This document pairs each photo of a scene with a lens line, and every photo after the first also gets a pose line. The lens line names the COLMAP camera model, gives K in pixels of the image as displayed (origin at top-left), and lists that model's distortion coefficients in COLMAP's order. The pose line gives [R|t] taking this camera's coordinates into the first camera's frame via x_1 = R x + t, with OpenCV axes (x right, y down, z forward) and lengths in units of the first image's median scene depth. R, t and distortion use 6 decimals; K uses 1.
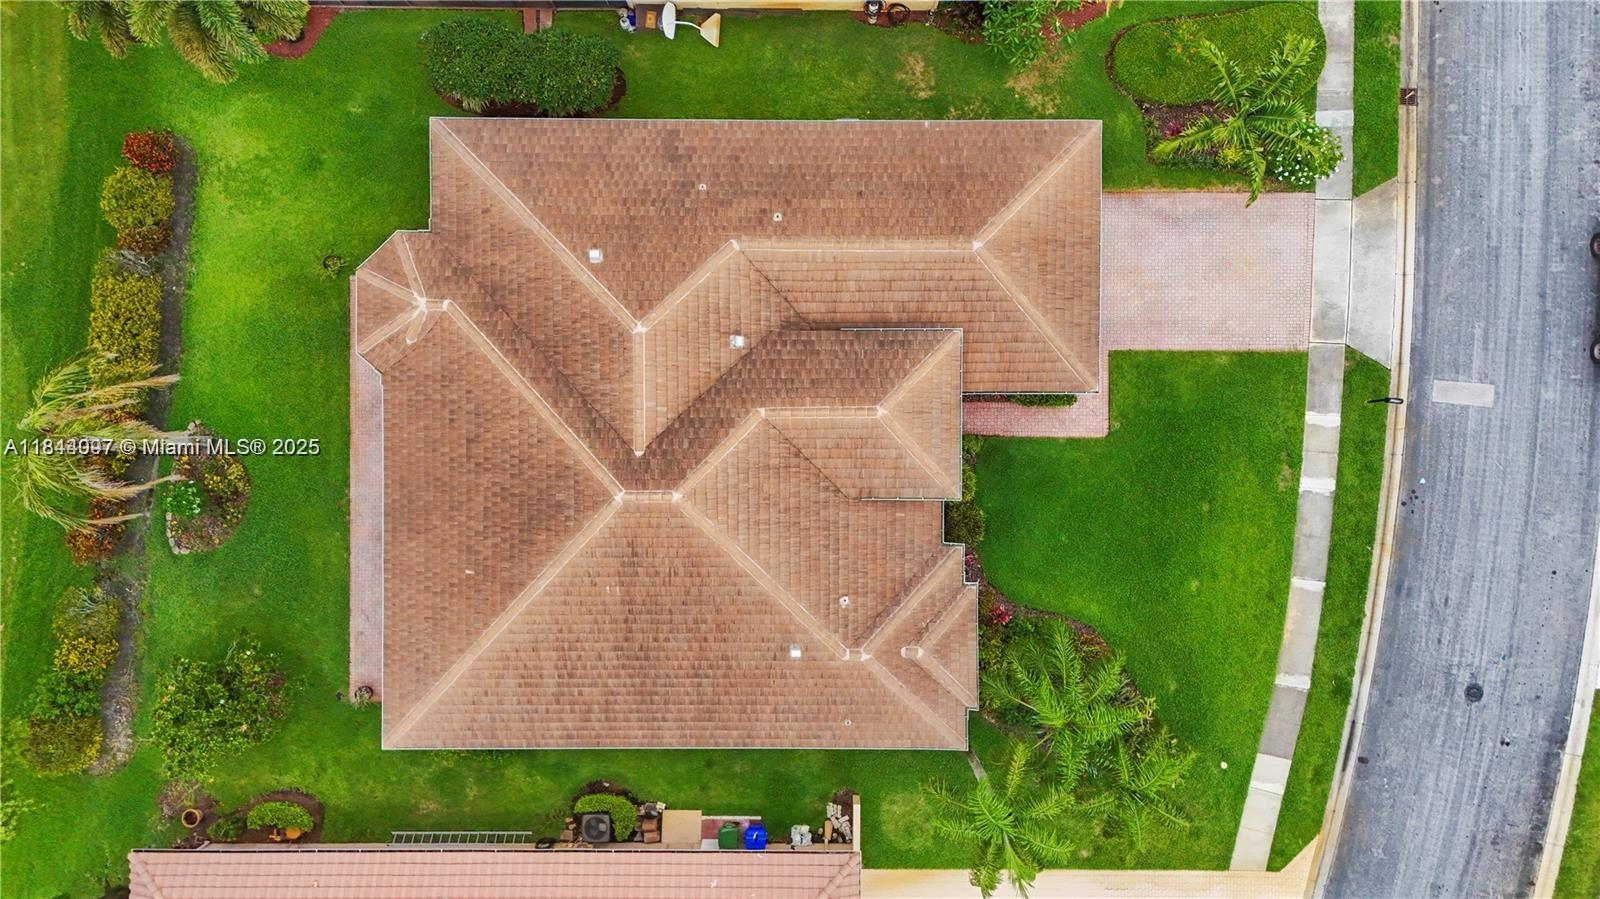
lens RADIAL K [[1182.2, 0, 806.7], [0, 1182.2, 450.7], [0, 0, 1]] dist [0.070600, -0.065370]
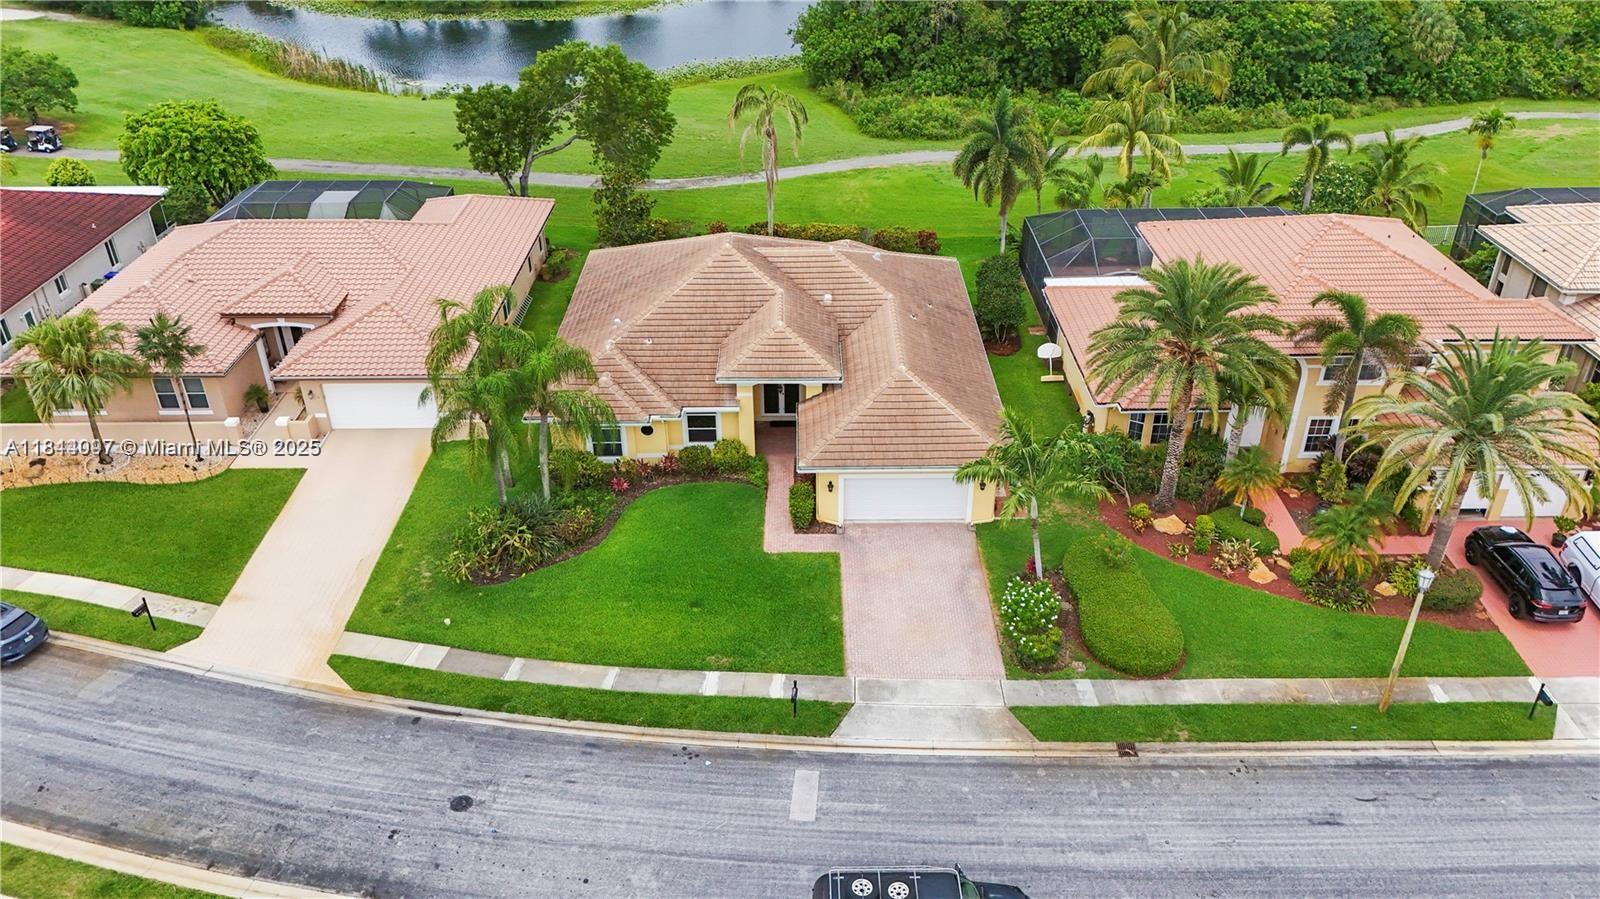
lens RADIAL K [[1182.2, 0, 804.8], [0, 1182.2, 464.8], [0, 0, 1]] dist [0.070600, -0.065370]
pose [[0.009792, 0.519030, -0.854700, 1.168568], [-0.999946, 0.008075, -0.006553, -0.044138], [0.003501, 0.854718, 0.519081, 0.340012]]
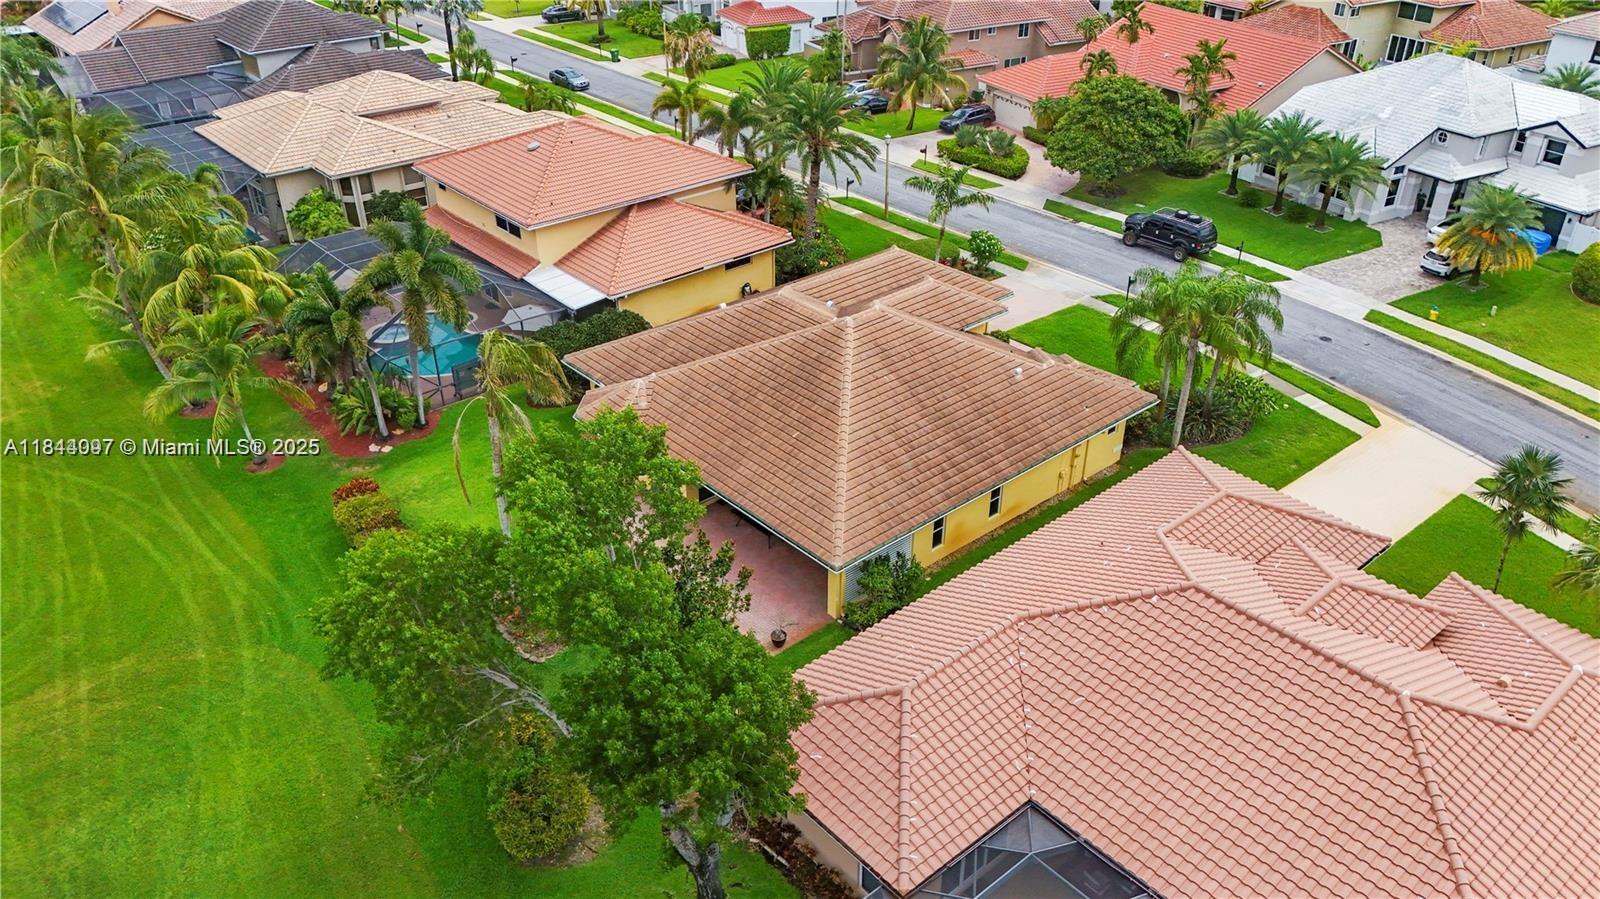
lens RADIAL K [[1182.2, 0, 804.9], [0, 1182.2, 441.3], [0, 0, 1]] dist [0.070600, -0.065370]
pose [[0.749097, -0.337358, 0.570125, -0.863707], [0.662450, 0.376794, -0.647446, 0.800007], [0.003602, 0.862680, 0.505738, 0.333817]]
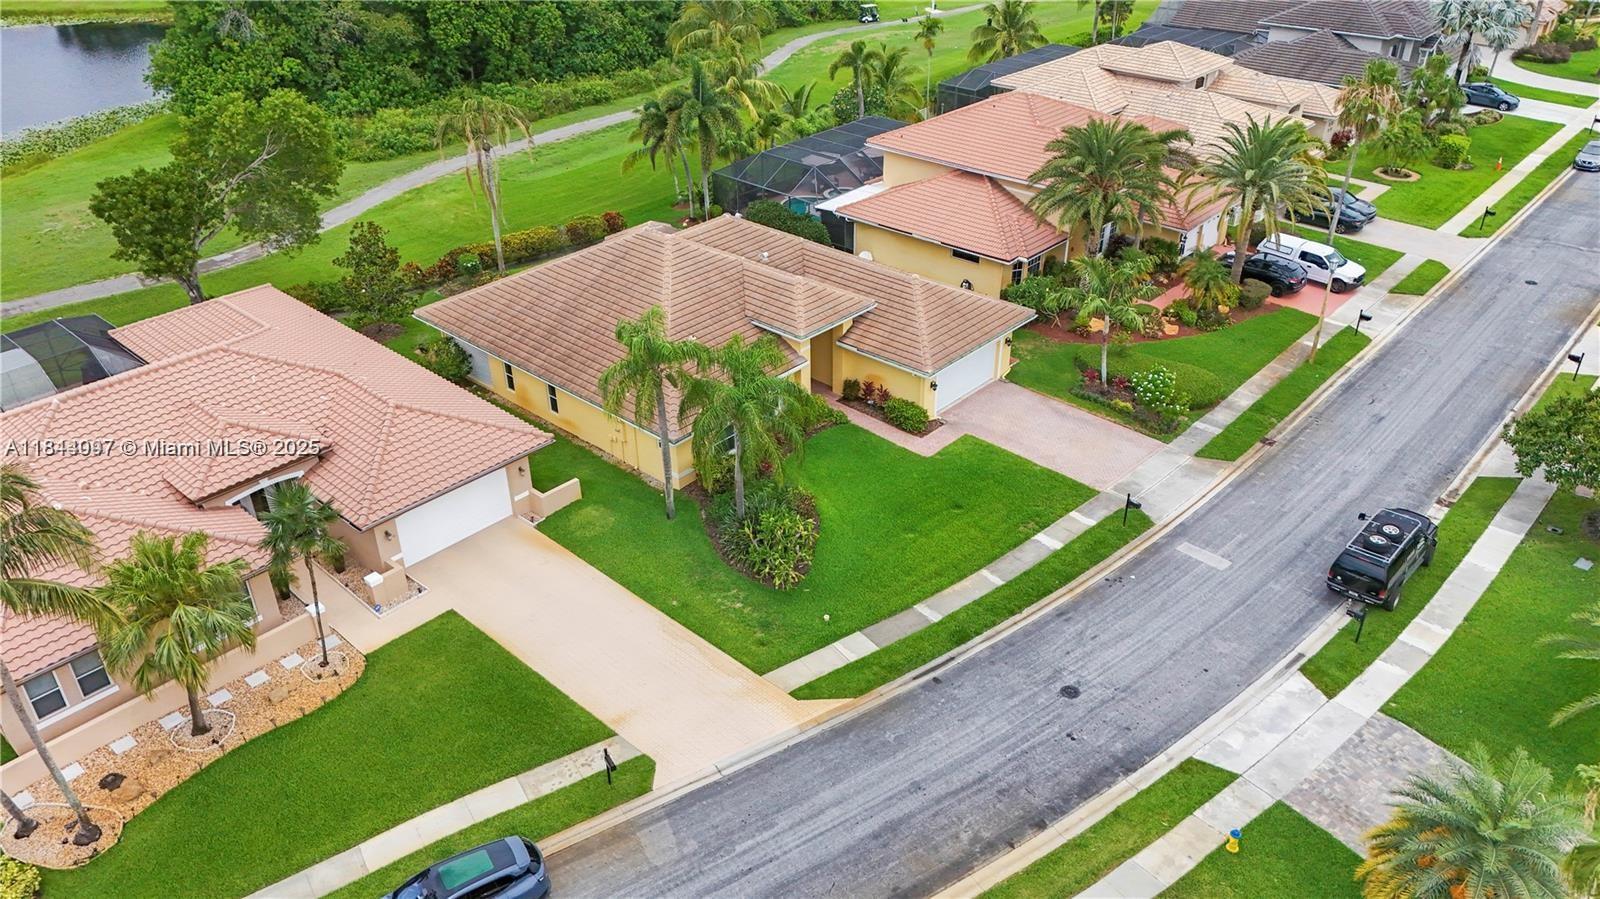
lens RADIAL K [[1182.2, 0, 811.1], [0, 1182.2, 454.4], [0, 0, 1]] dist [0.070600, -0.065370]
pose [[0.747033, 0.337653, -0.572653, 0.881776], [-0.664761, 0.386966, -0.639023, 0.877205], [0.005830, 0.858049, 0.513535, 0.341405]]
